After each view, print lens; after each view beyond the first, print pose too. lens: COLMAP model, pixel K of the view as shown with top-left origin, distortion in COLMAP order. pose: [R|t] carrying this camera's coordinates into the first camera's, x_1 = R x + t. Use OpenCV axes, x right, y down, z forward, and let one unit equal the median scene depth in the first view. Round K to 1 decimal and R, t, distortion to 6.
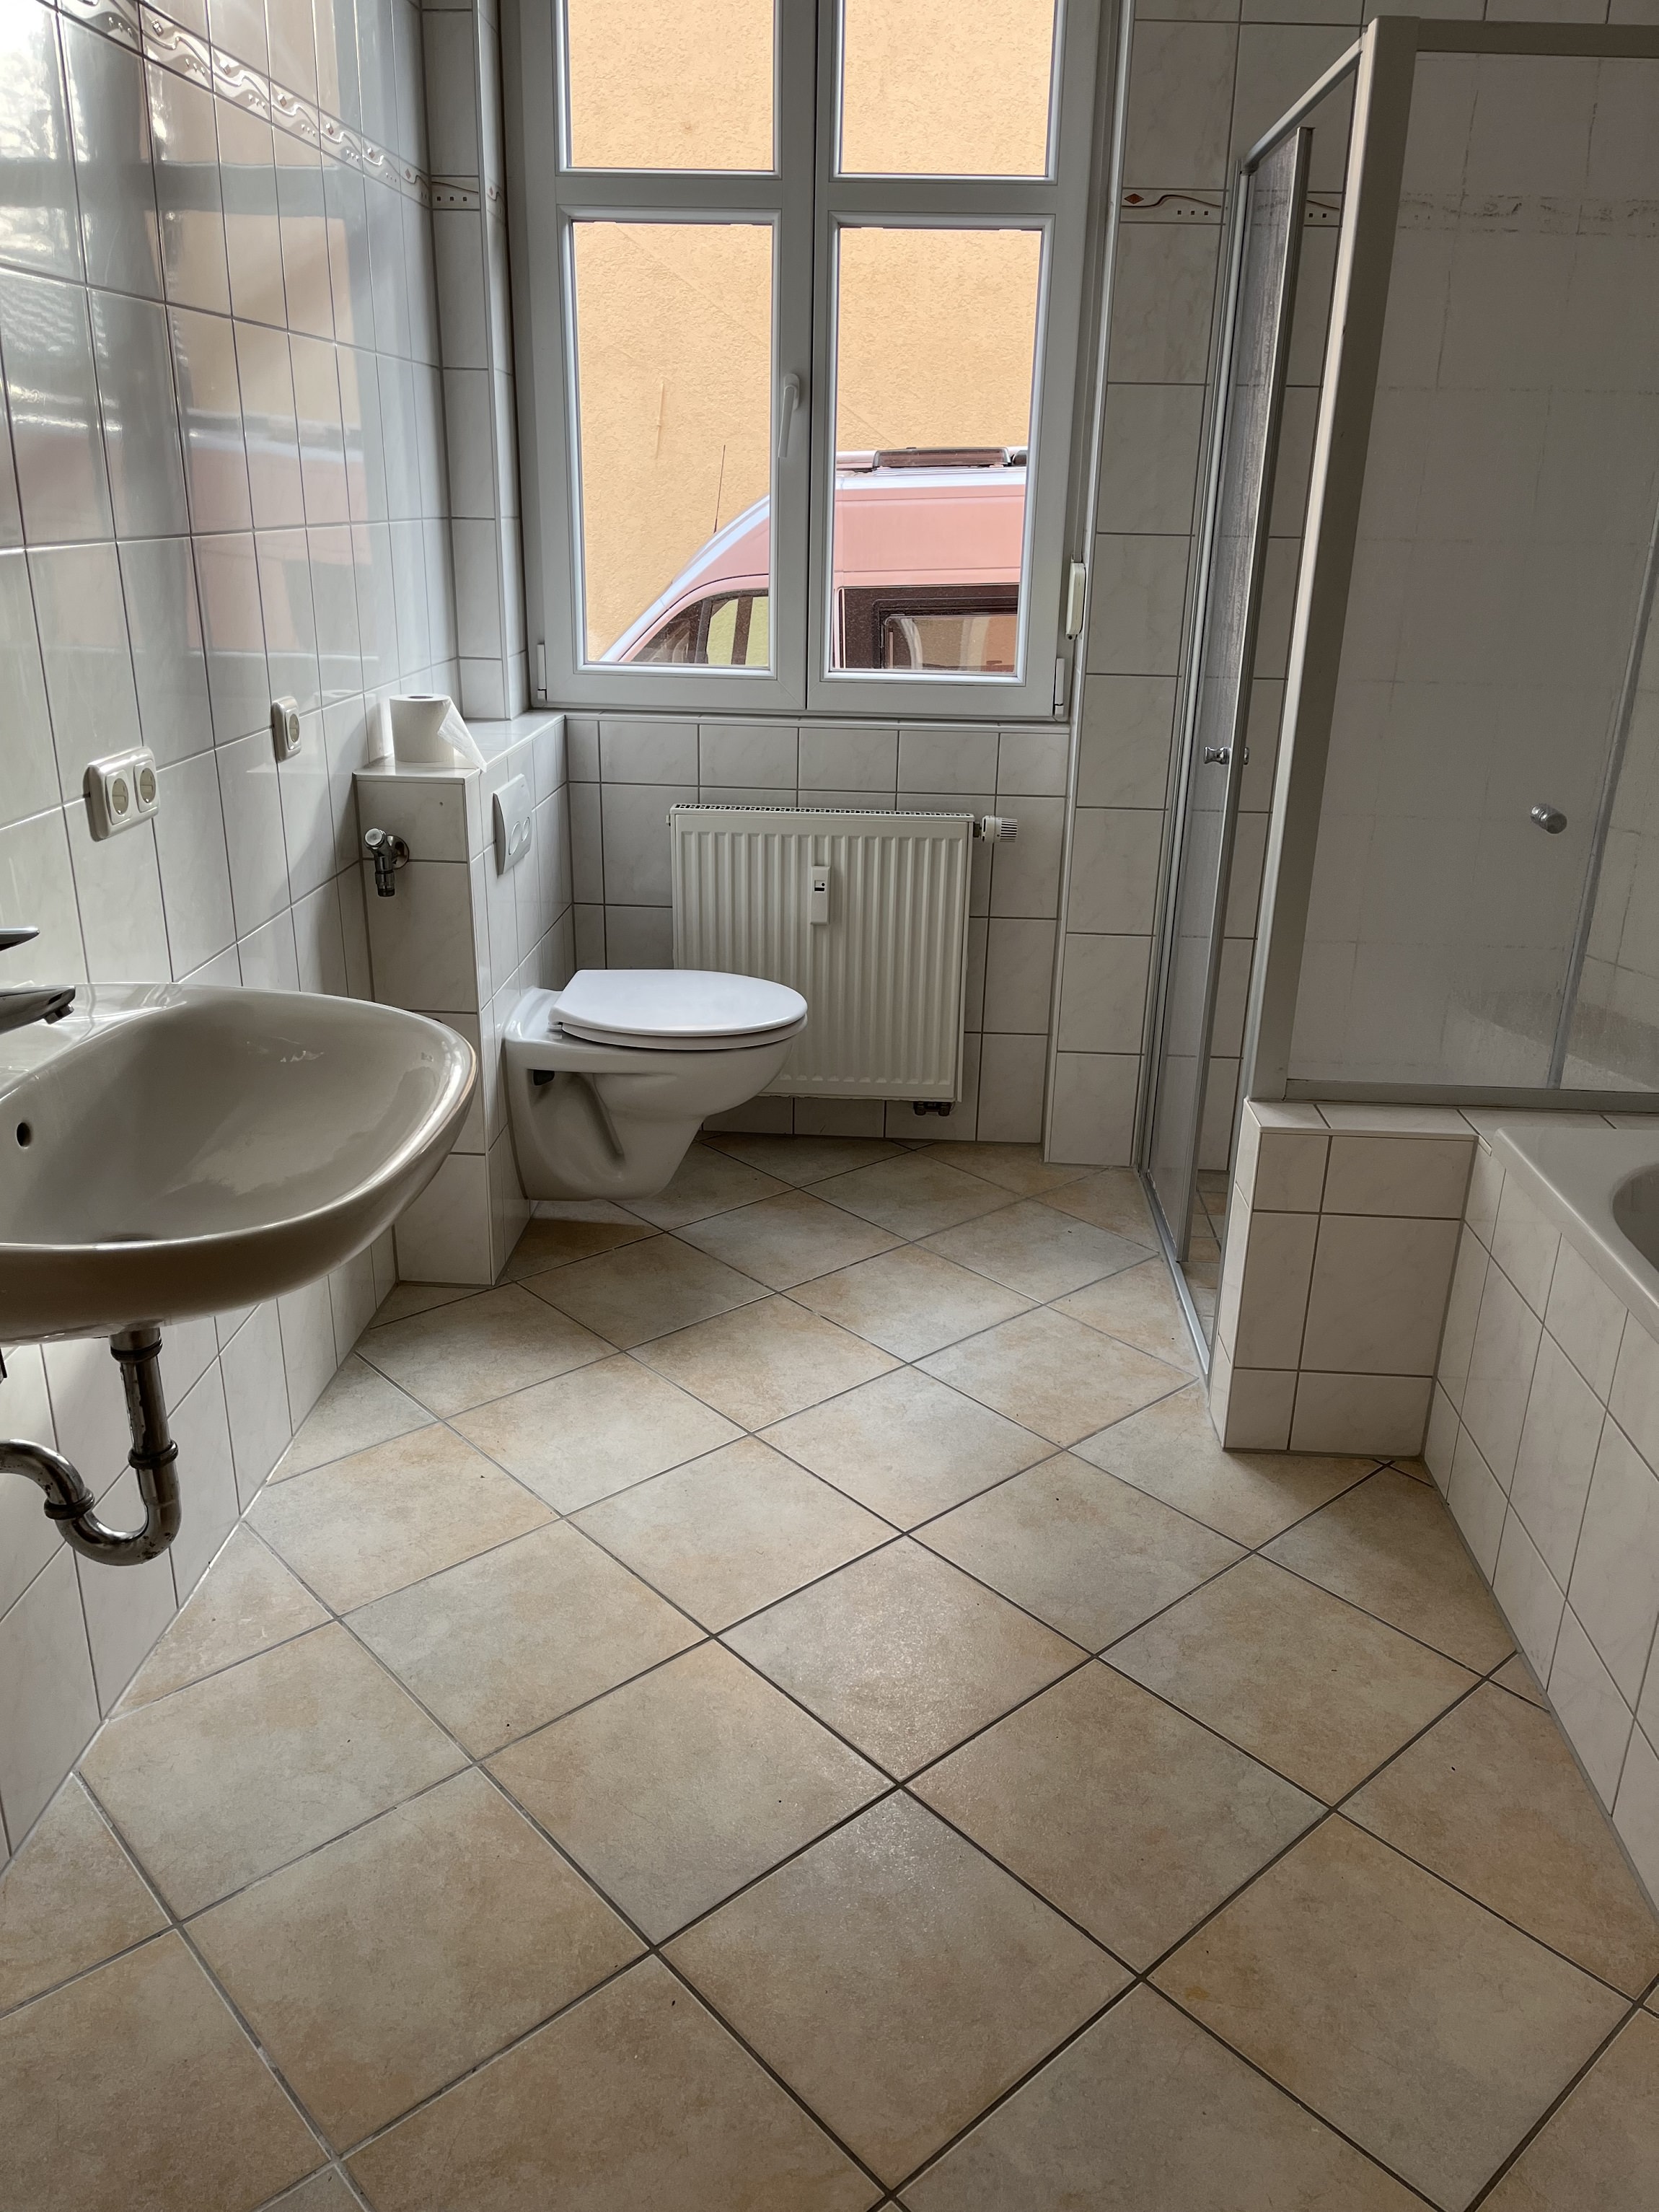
lens RADIAL K [[1646.7, 0, 836.7], [0, 1646.7, 1115.0], [0, 0, 1]] dist [0.009604, -0.000055]
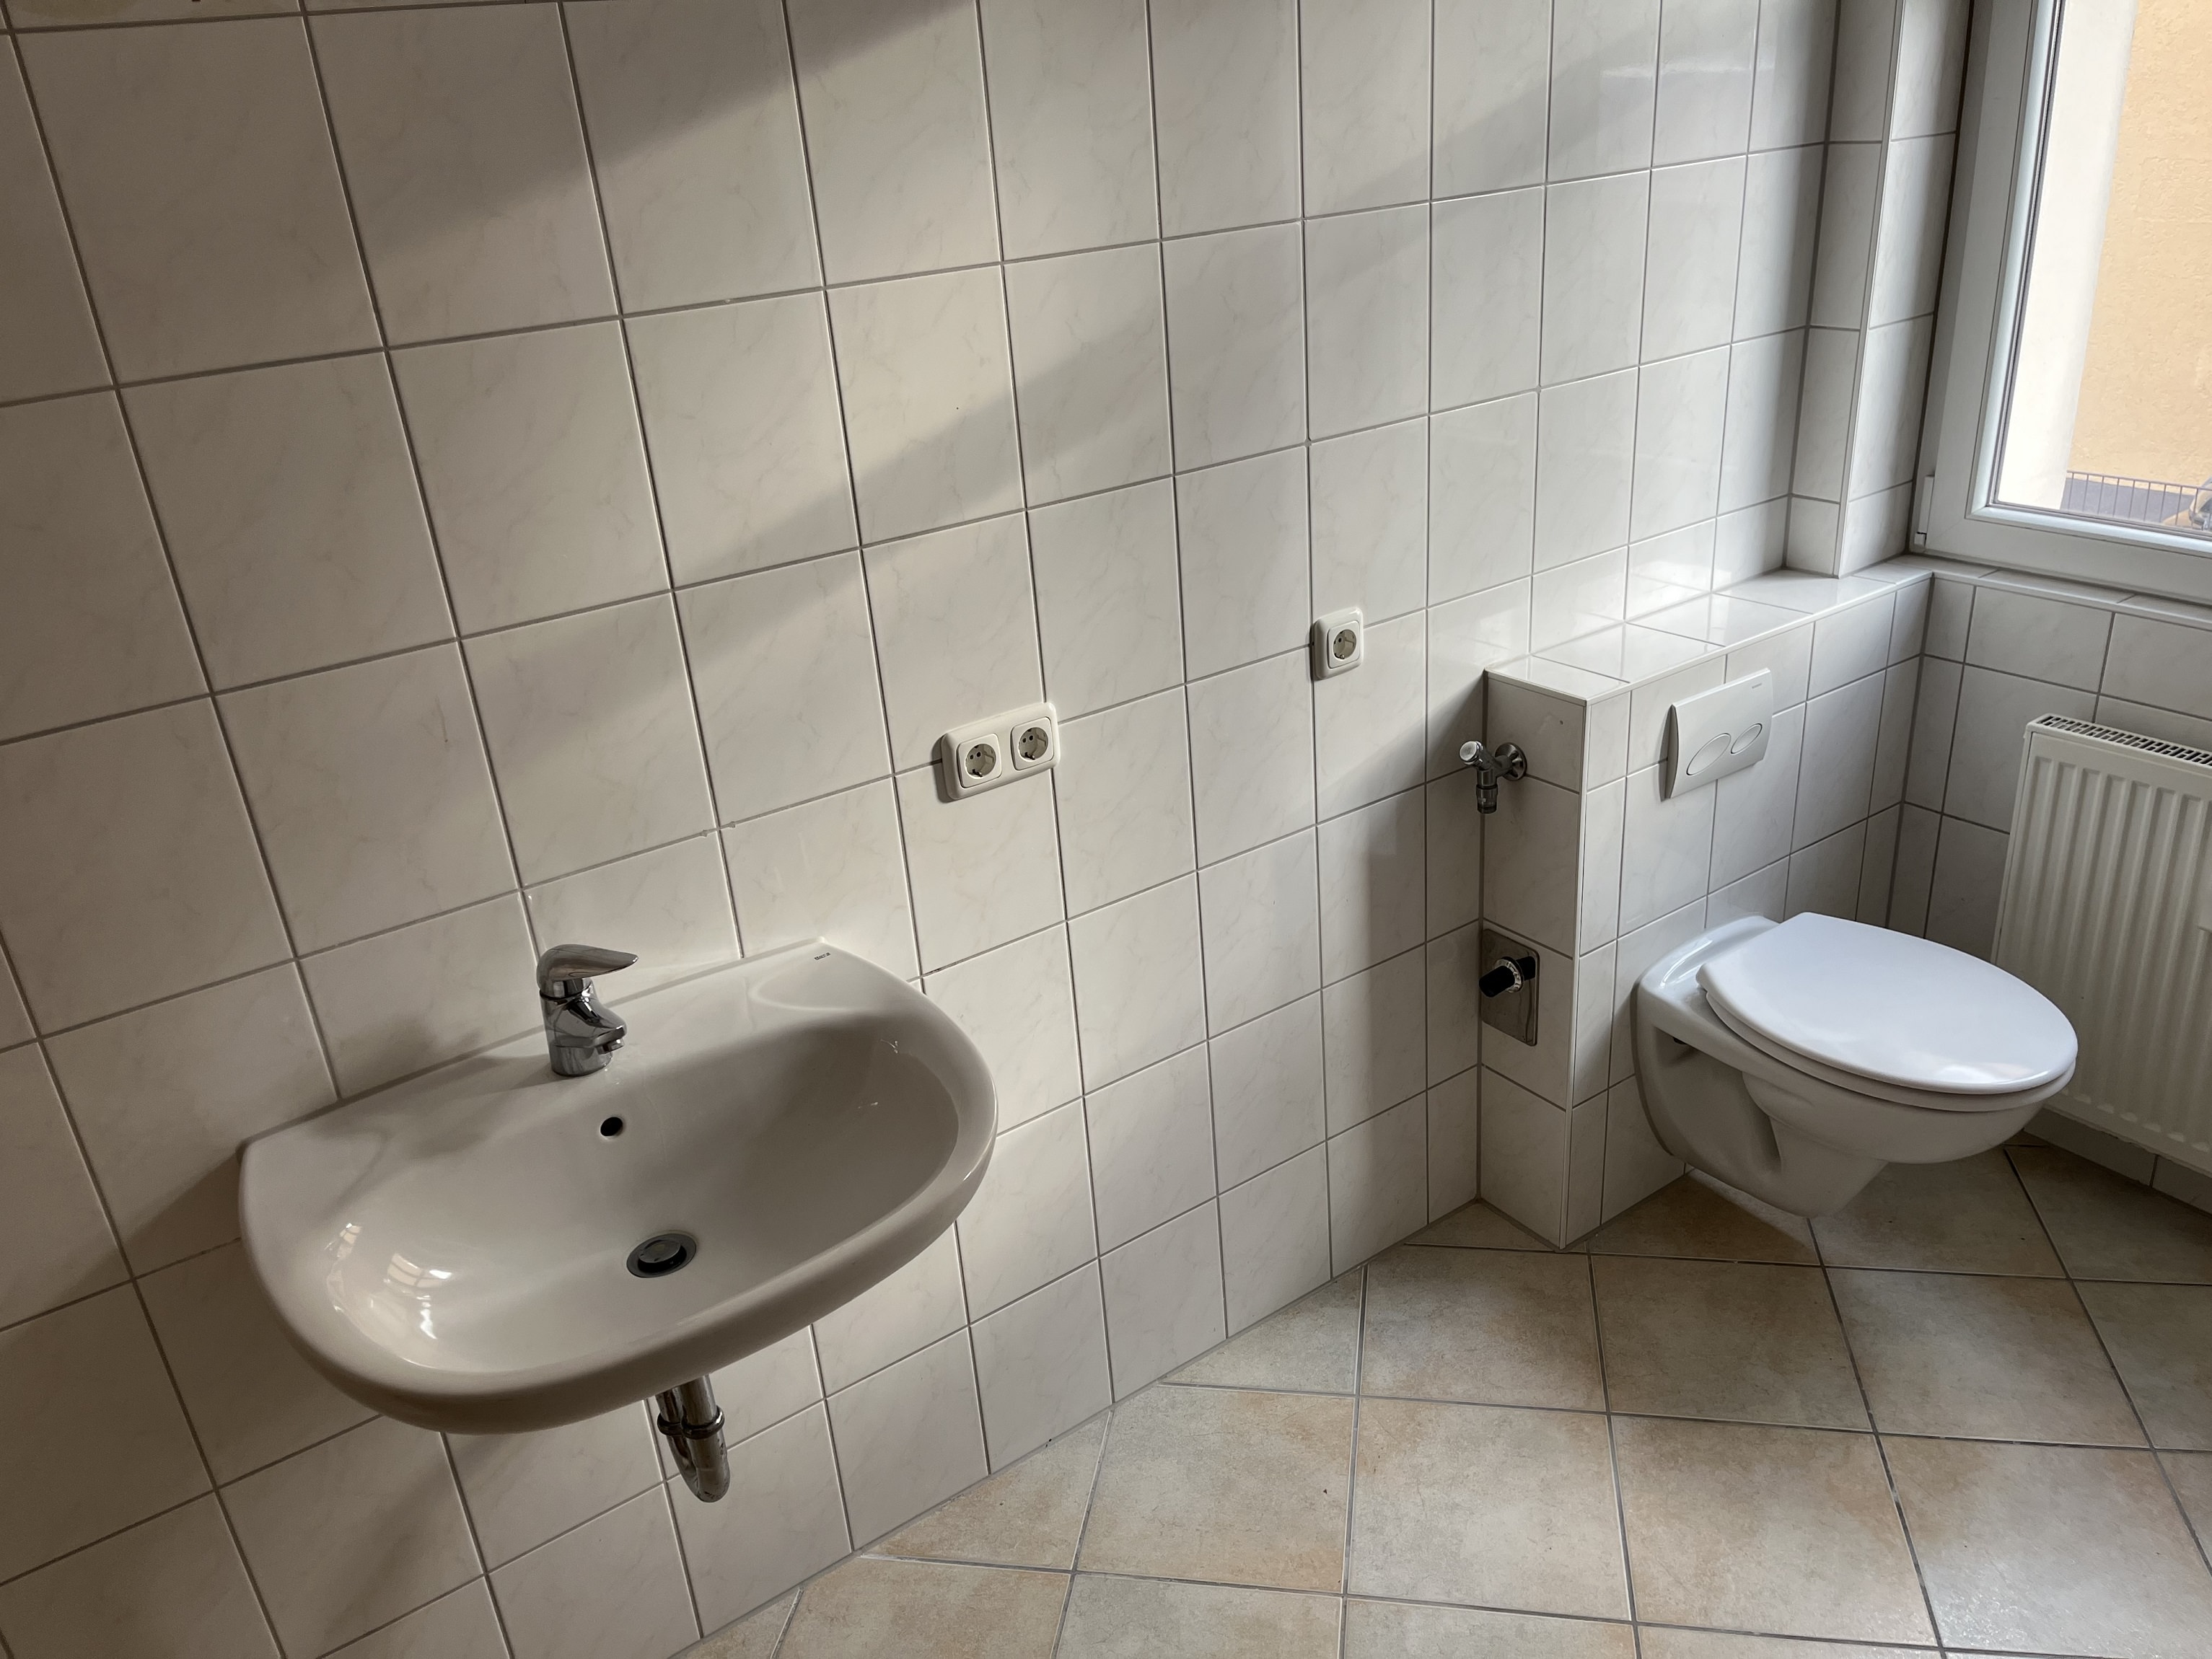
lens RADIAL K [[1646.7, 0, 1112.9], [0, 1646.7, 830.9], [0, 0, 1]] dist [0.009604, -0.000055]
pose [[0.613641, 0.256643, -0.746713, 0.239010], [-0.197640, 0.965522, 0.169428, -0.210493], [0.764450, 0.043613, 0.643206, 0.254779]]
